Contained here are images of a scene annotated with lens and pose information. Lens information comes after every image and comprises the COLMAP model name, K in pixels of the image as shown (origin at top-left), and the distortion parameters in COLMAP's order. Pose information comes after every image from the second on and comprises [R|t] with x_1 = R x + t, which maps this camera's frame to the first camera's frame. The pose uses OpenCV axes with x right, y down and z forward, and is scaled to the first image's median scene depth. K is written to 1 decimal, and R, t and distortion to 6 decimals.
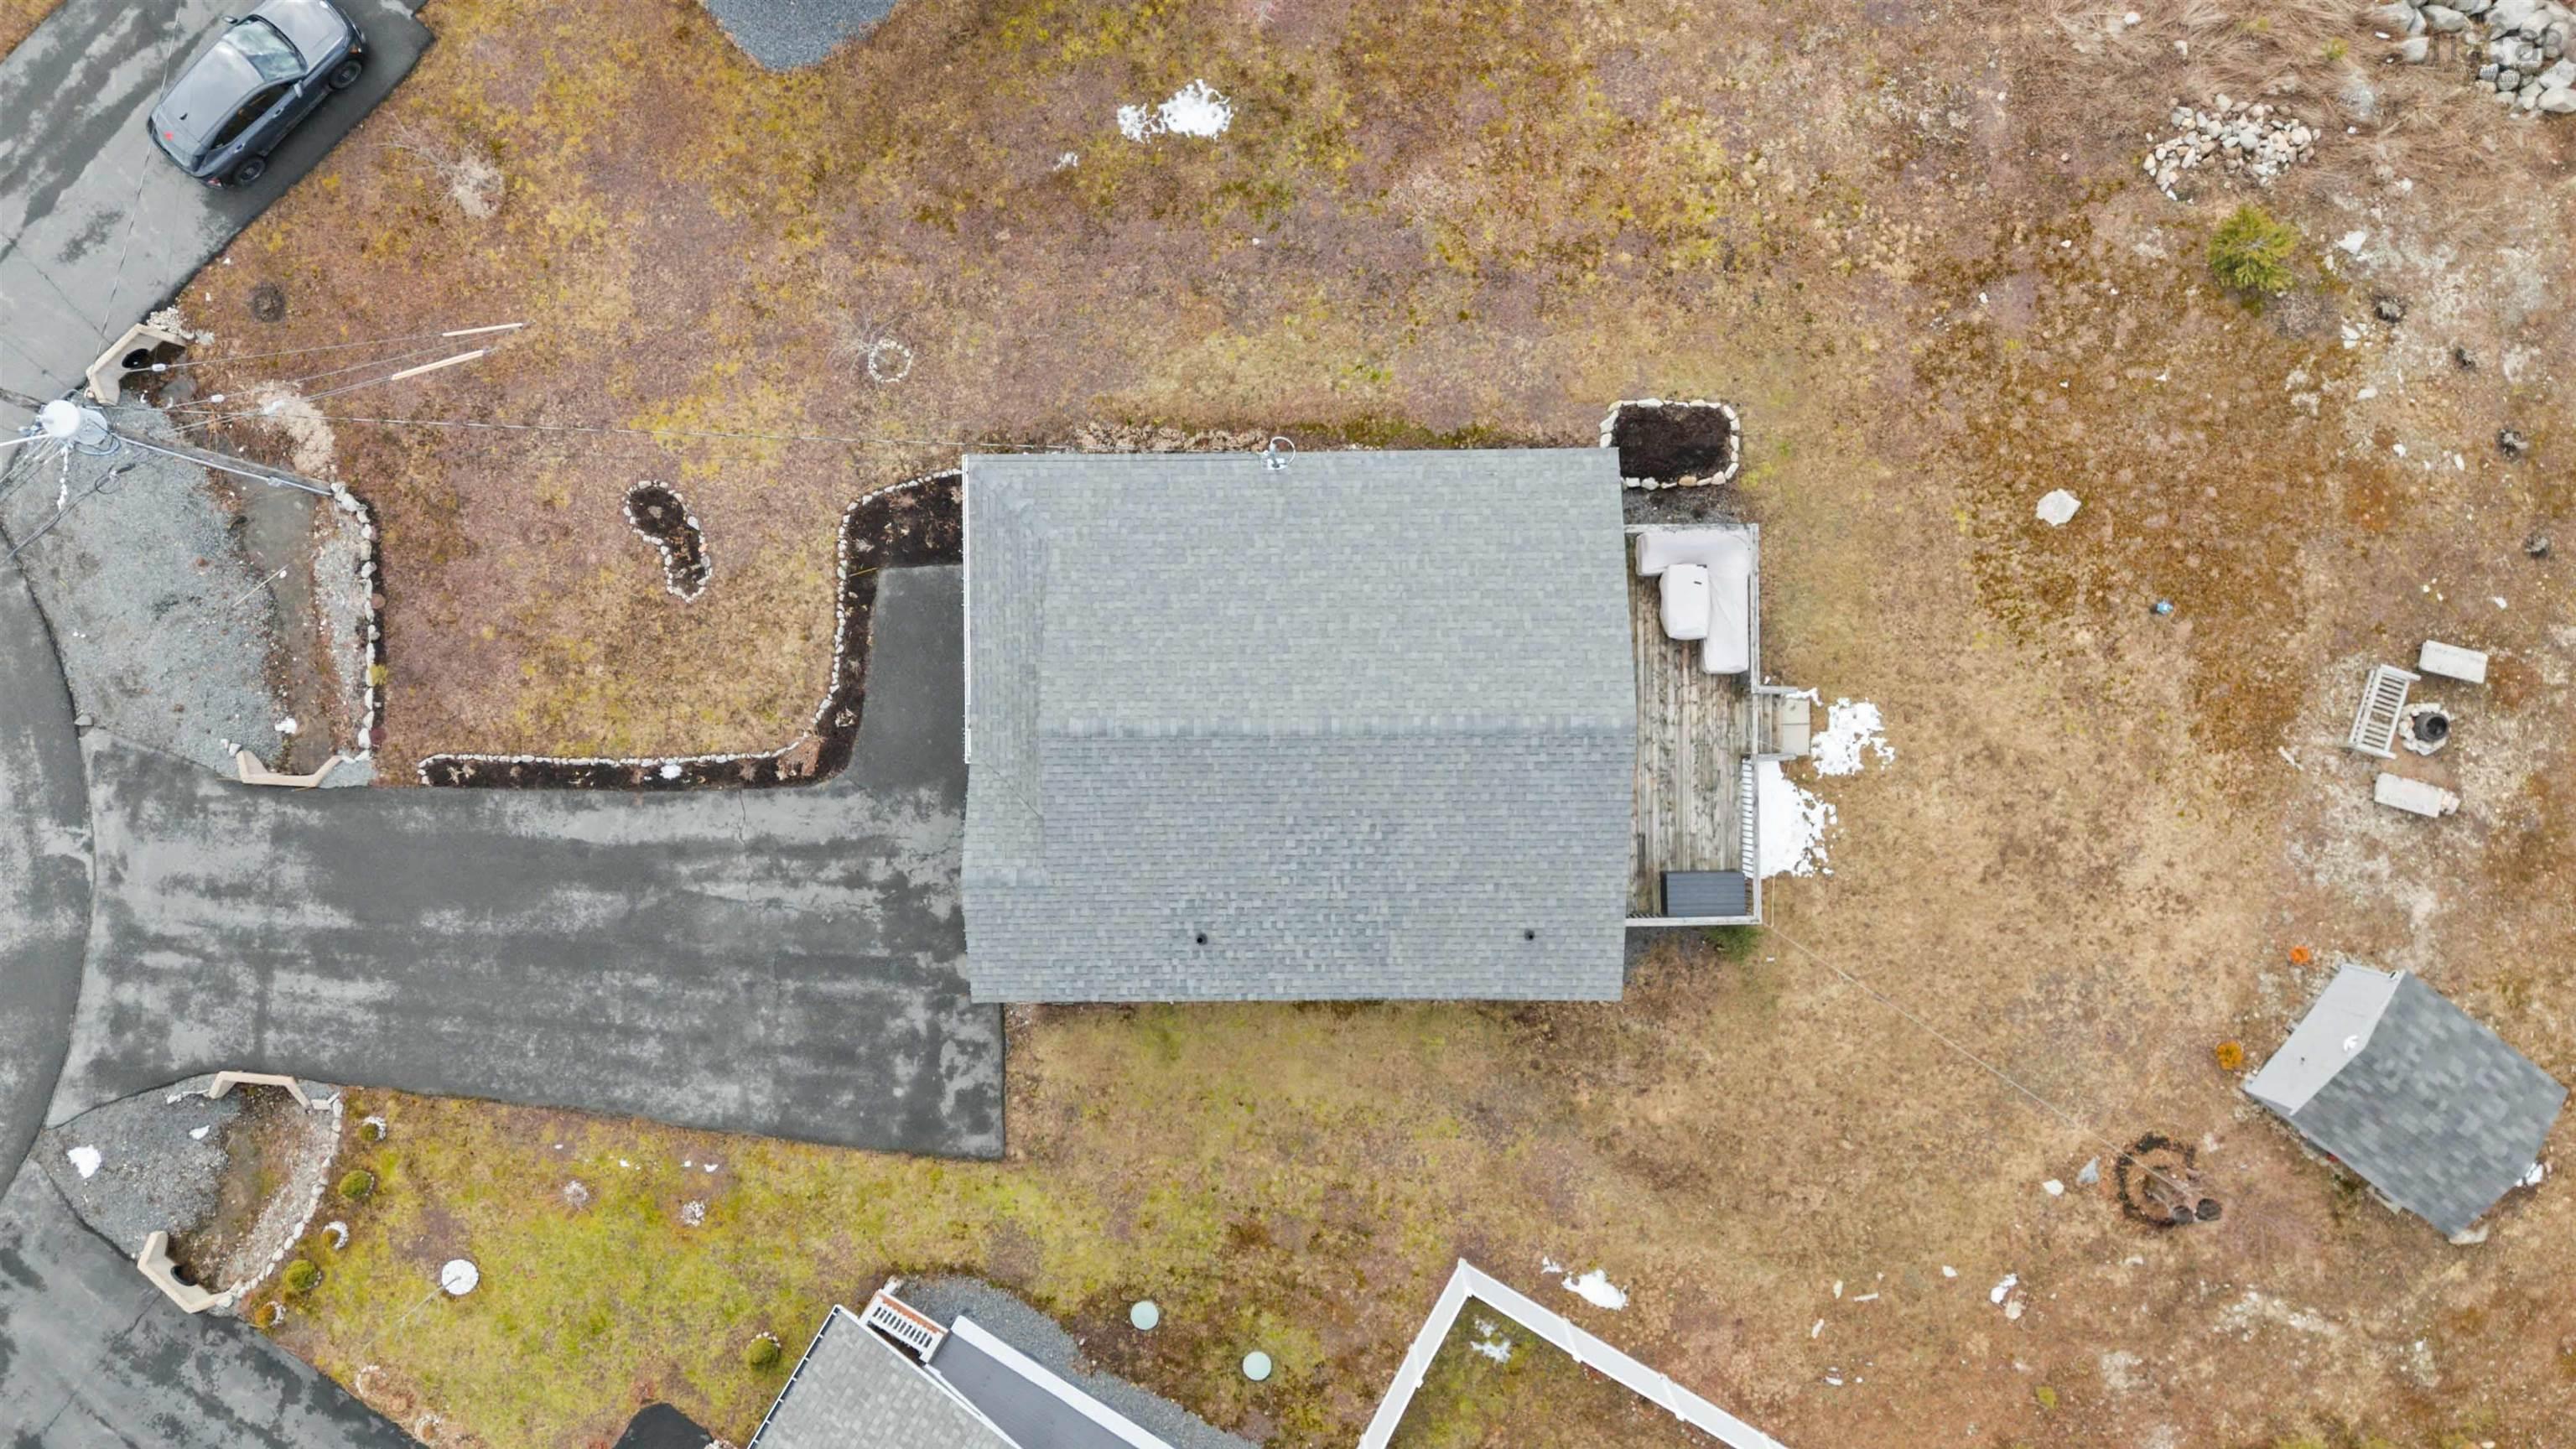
lens RADIAL K [[1892.2, 0, 1288.0], [0, 1892.2, 724.5], [0, 0, 1]] dist [0.081058, -0.079935]
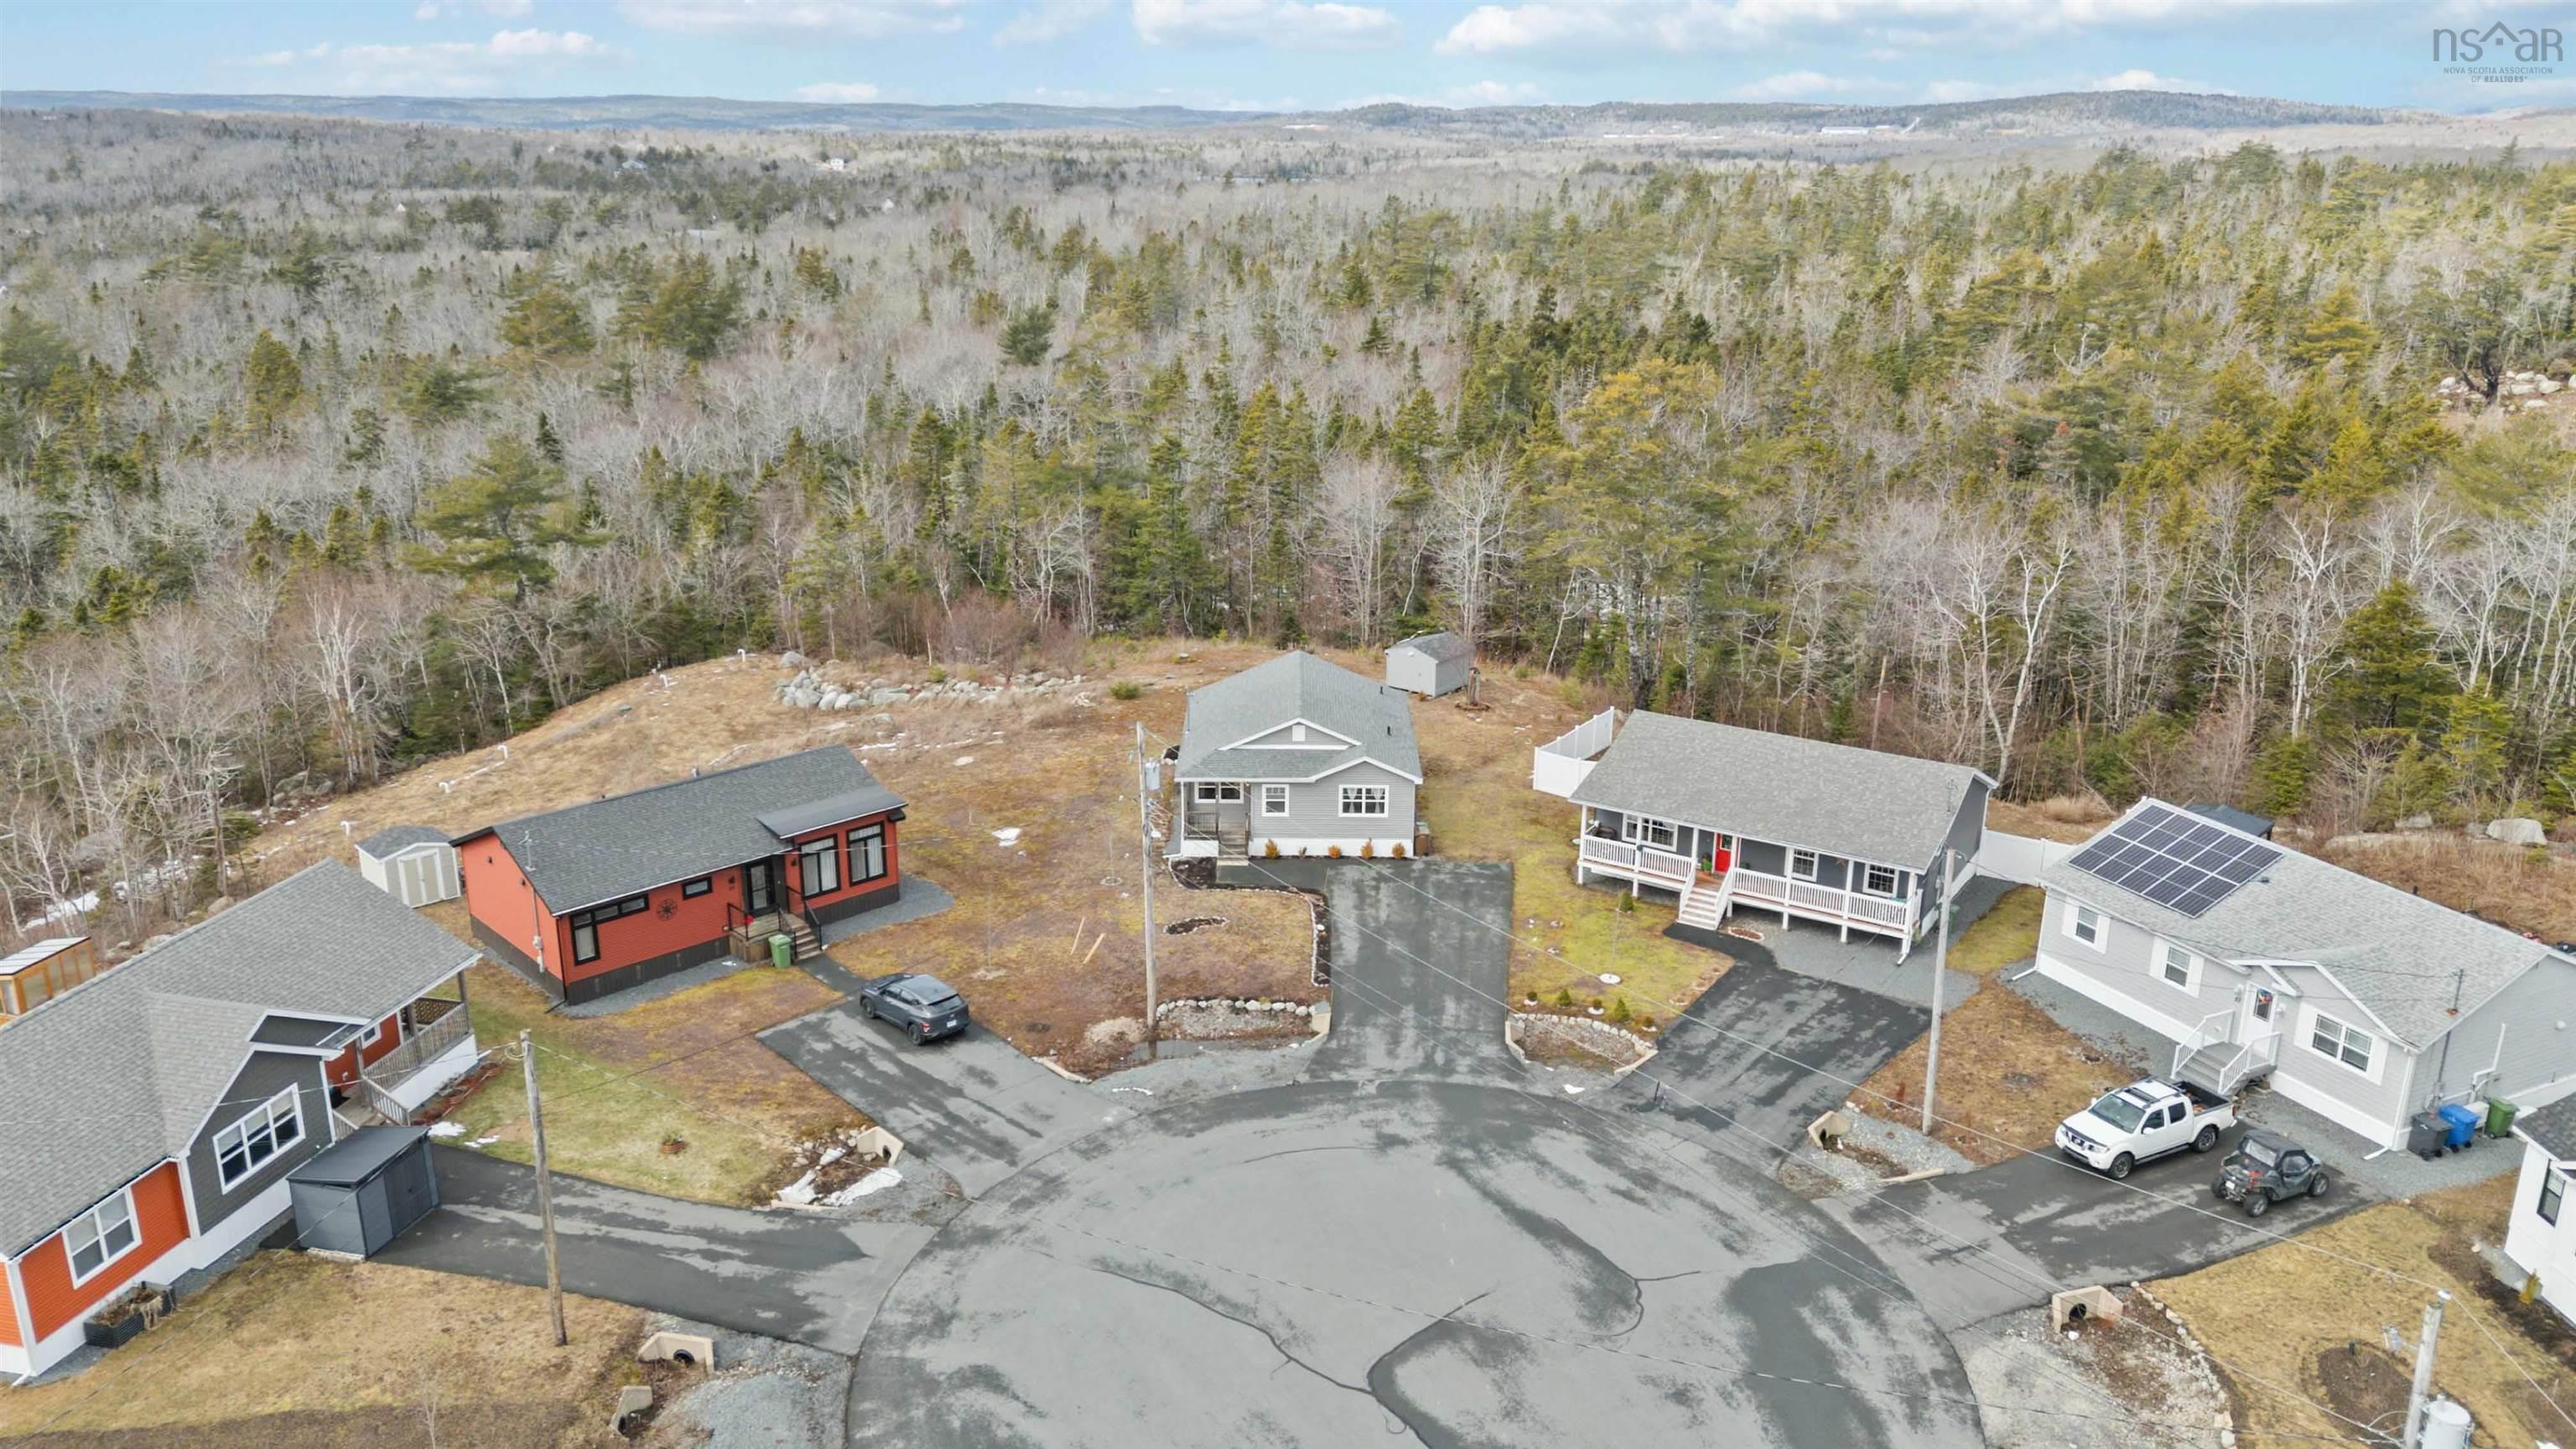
lens RADIAL K [[1892.2, 0, 1288.0], [0, 1892.2, 724.5], [0, 0, 1]] dist [0.081058, -0.079935]
pose [[0.012615, -0.284366, 0.958633, -2.020207], [0.999832, -0.009155, -0.015873, 0.023693], [0.013290, 0.958672, 0.284203, 0.287250]]
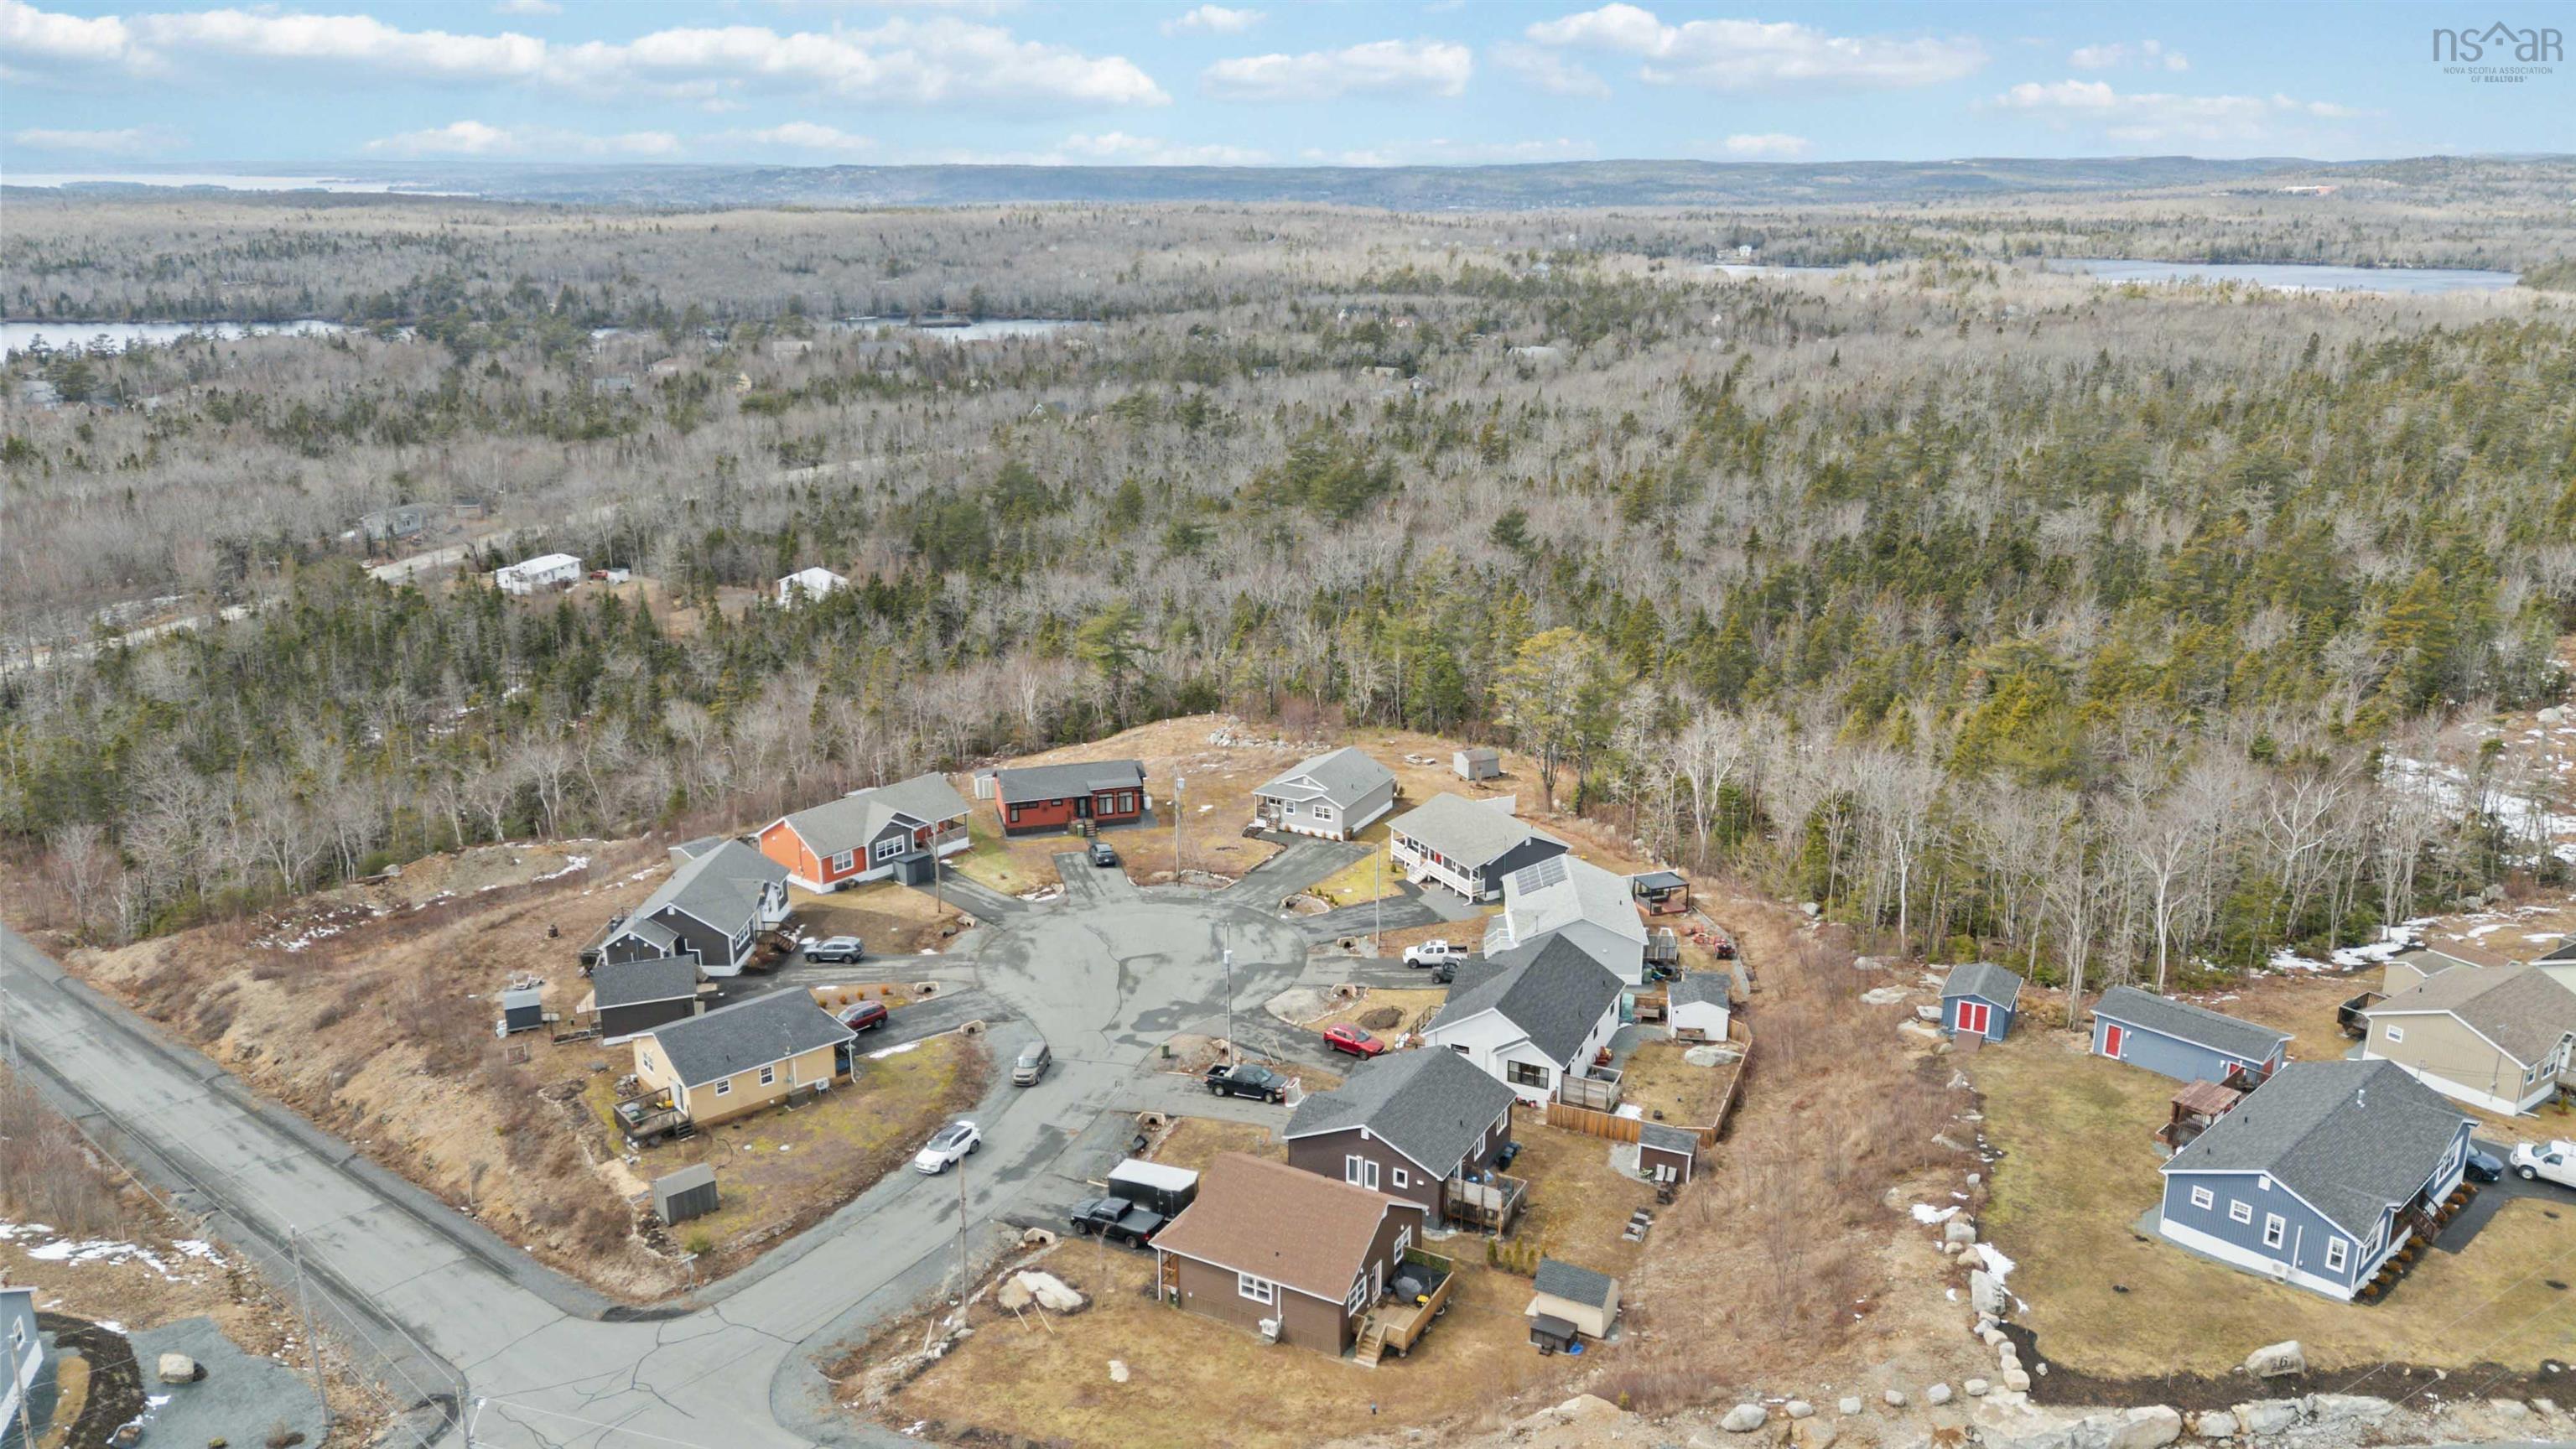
lens RADIAL K [[1892.2, 0, 1288.0], [0, 1892.2, 724.5], [0, 0, 1]] dist [0.081058, -0.079935]
pose [[0.483263, -0.228148, 0.845225, -4.080252], [0.875422, 0.115247, -0.469419, 2.162708], [0.009687, 0.966782, 0.255420, -0.476251]]
